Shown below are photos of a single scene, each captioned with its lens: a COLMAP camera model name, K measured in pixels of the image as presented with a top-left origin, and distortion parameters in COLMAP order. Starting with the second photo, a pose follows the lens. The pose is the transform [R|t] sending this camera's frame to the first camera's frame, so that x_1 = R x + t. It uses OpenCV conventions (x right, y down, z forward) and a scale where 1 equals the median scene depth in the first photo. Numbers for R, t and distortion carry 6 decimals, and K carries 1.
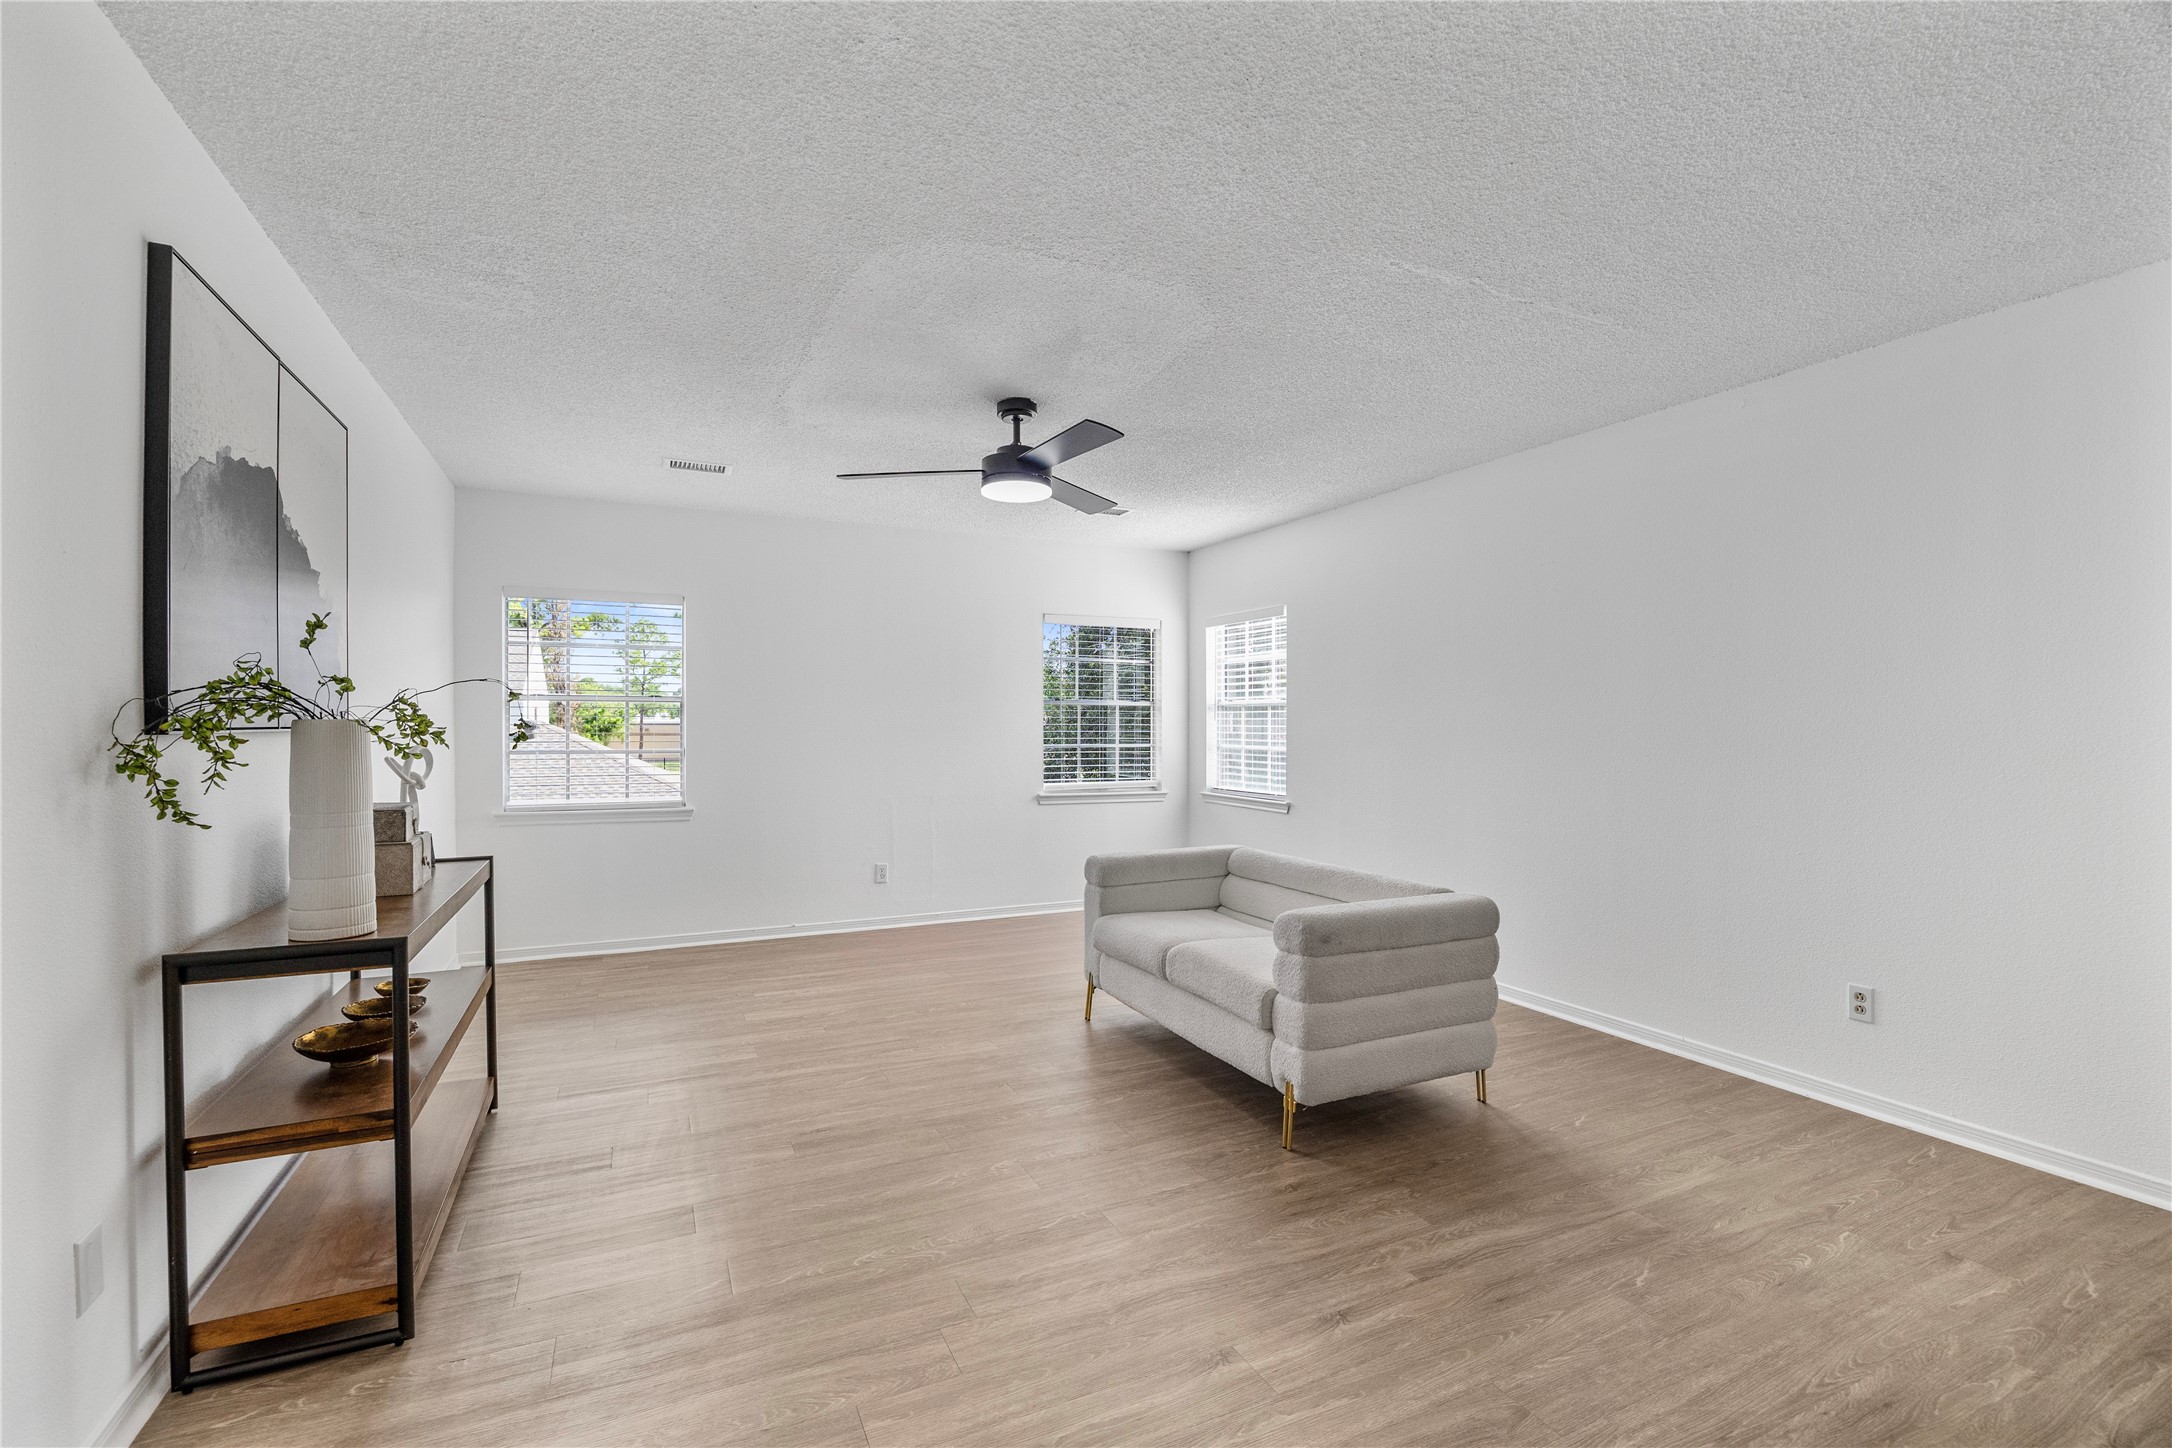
lens RADIAL K [[951.7, 0, 1086.0], [0, 951.7, 724.0], [0, 0, 1]] dist [-0.011521, 0.000071]
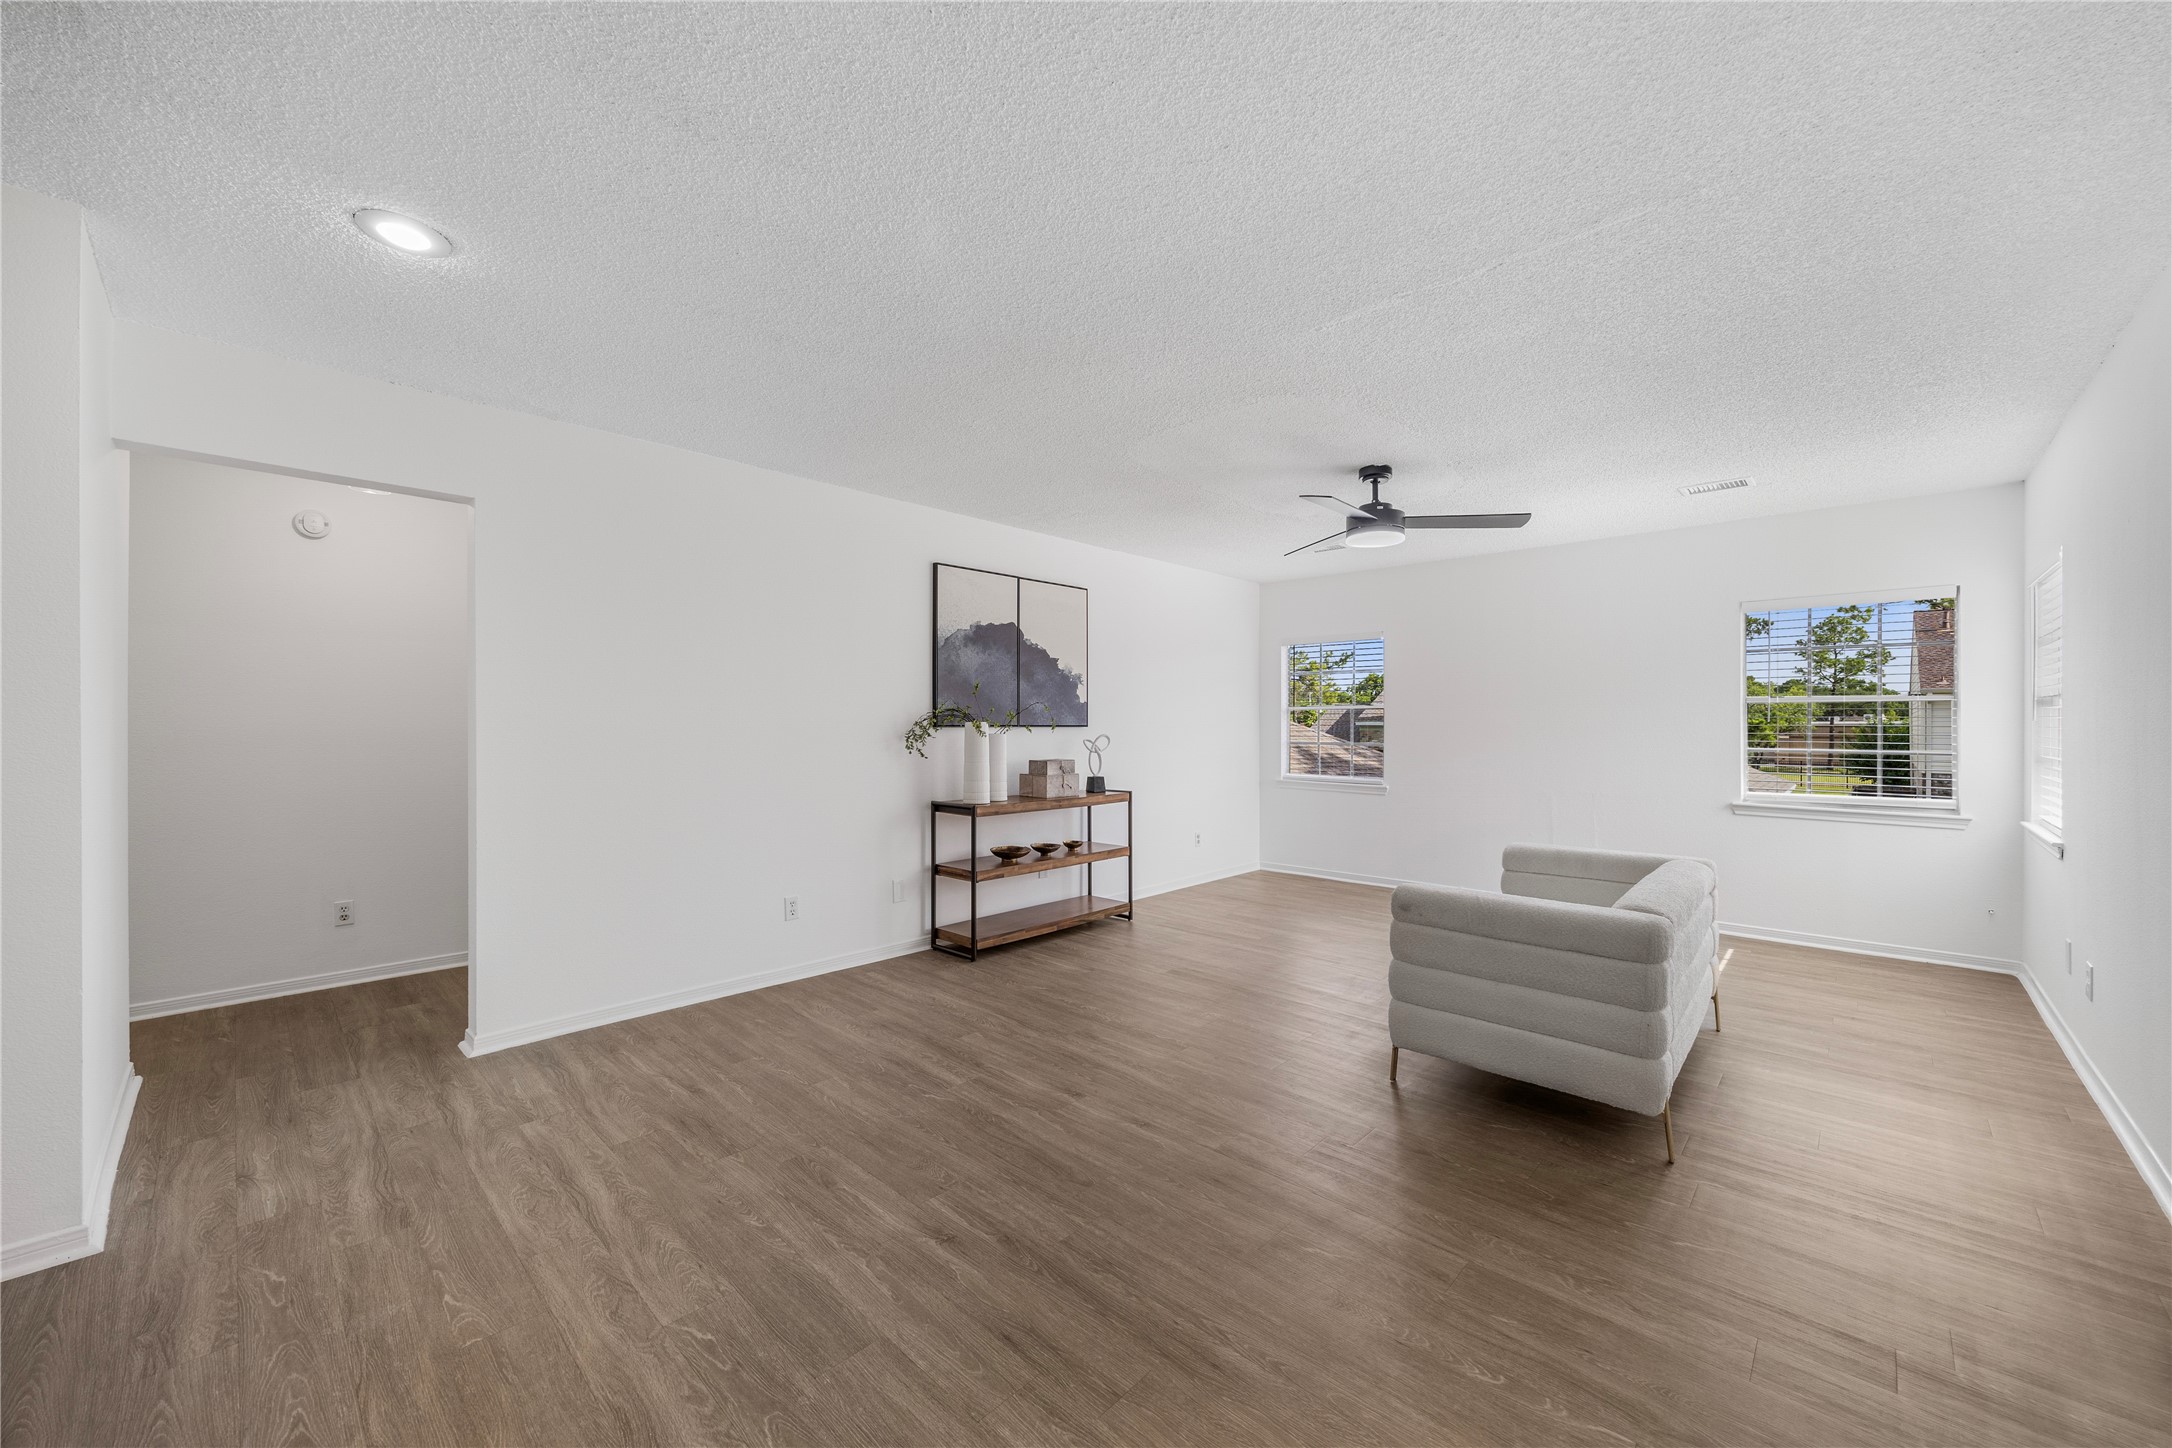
lens RADIAL K [[824.7, 0, 1086.0], [0, 824.7, 724.0], [0, 0, 1]] dist [-0.000709, -0.000074]
pose [[0.354064, 0.000754, -0.935221, 1.186397], [-0.001569, 0.999999, 0.000212, 0.000136], [0.935220, 0.001393, 0.354064, 0.377490]]
